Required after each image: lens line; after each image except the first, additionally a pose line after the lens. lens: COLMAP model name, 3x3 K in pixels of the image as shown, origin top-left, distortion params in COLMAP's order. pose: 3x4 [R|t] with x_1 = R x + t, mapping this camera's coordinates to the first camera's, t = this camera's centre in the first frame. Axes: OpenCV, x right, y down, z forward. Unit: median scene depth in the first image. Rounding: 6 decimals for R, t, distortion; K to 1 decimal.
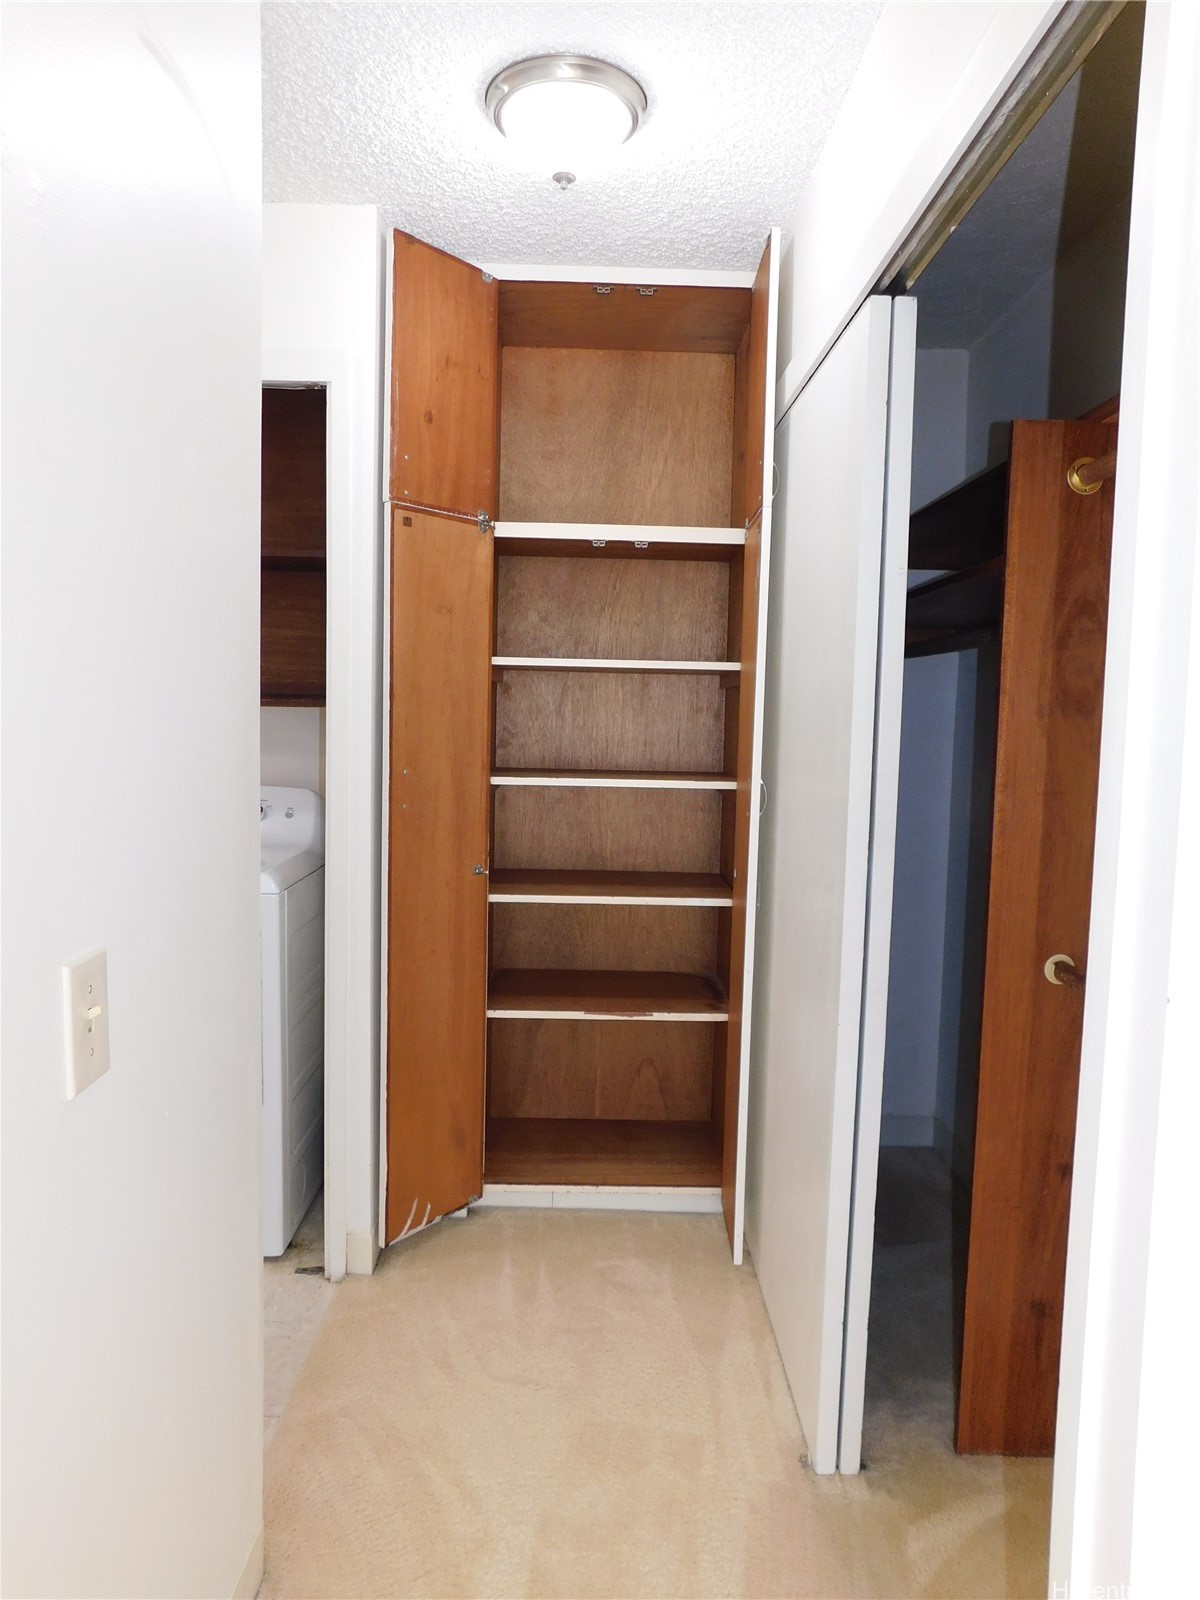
lens RADIAL K [[1077.7, 0, 604.2], [0, 1077.7, 798.7], [0, 0, 1]] dist [-0.032038, 0.025130]
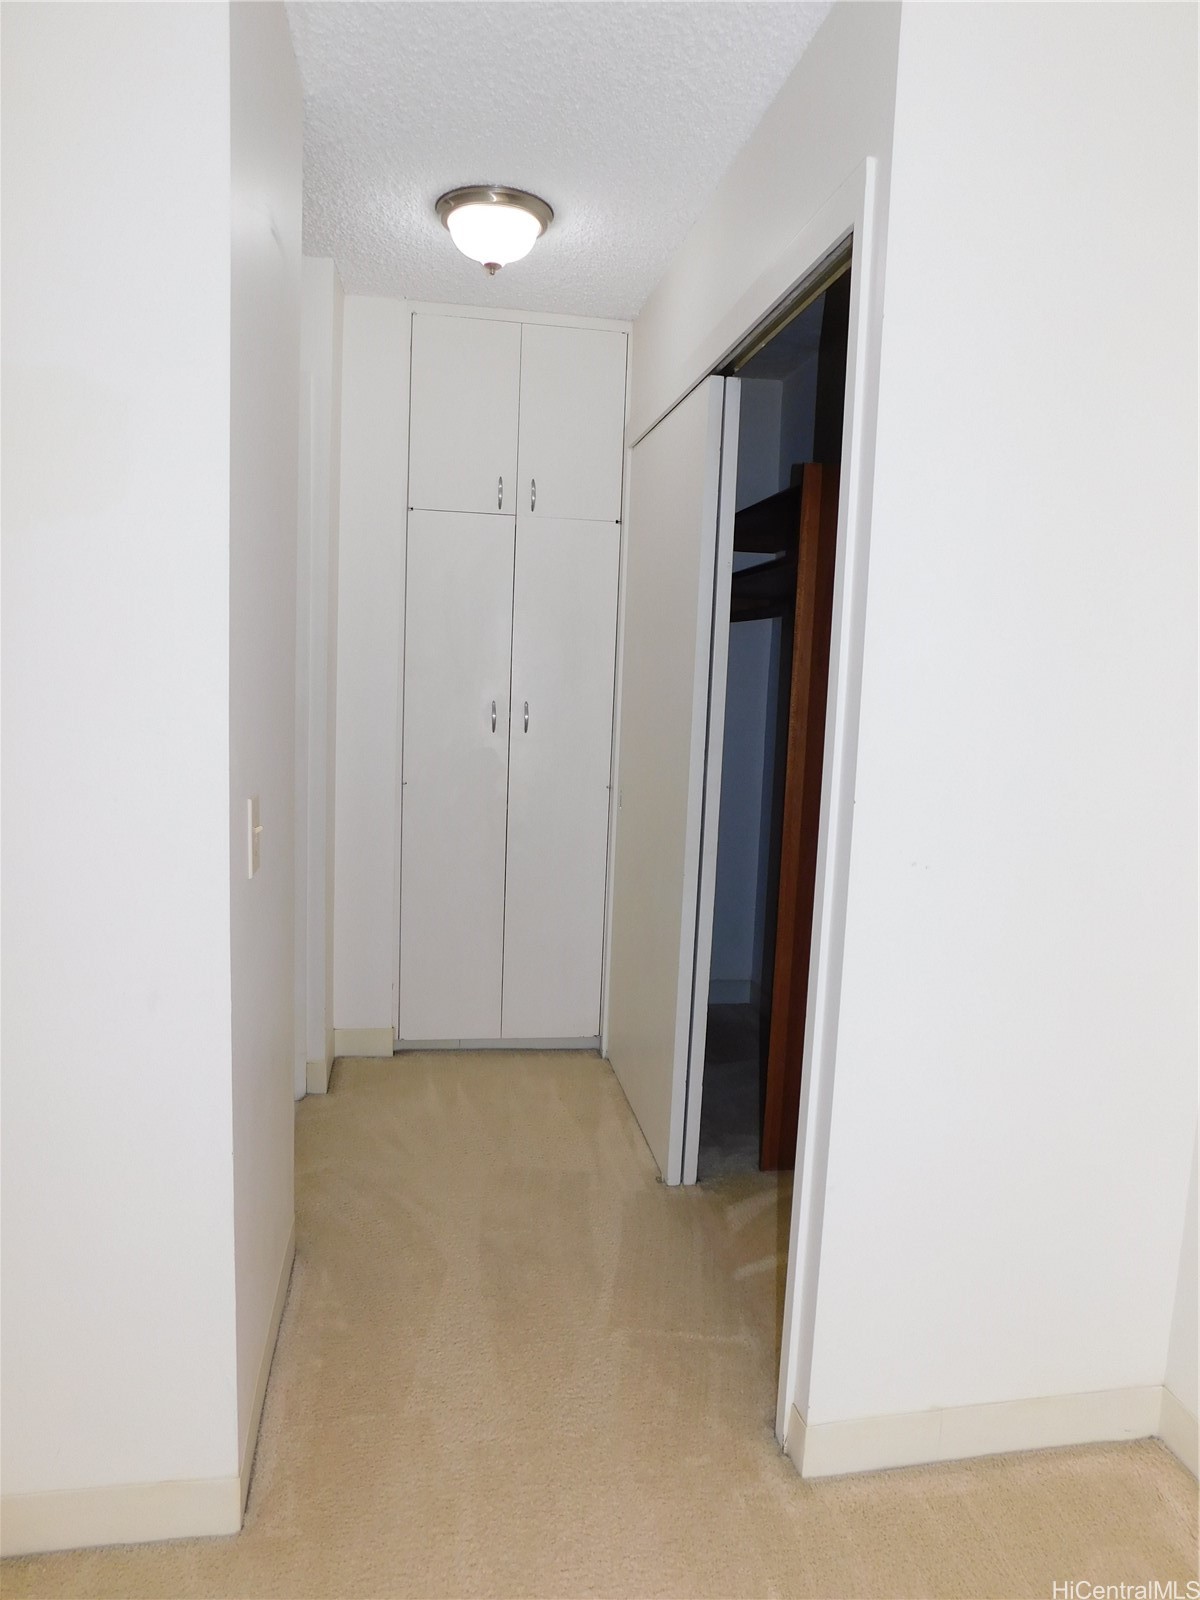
lens RADIAL K [[1077.7, 0, 595.8], [0, 1077.7, 798.7], [0, 0, 1]] dist [-0.032038, 0.025130]
pose [[0.988966, -0.002250, 0.148126, -0.110907], [-0.003934, 0.999133, 0.041443, 0.042820], [-0.148091, -0.041569, 0.988100, -0.401455]]
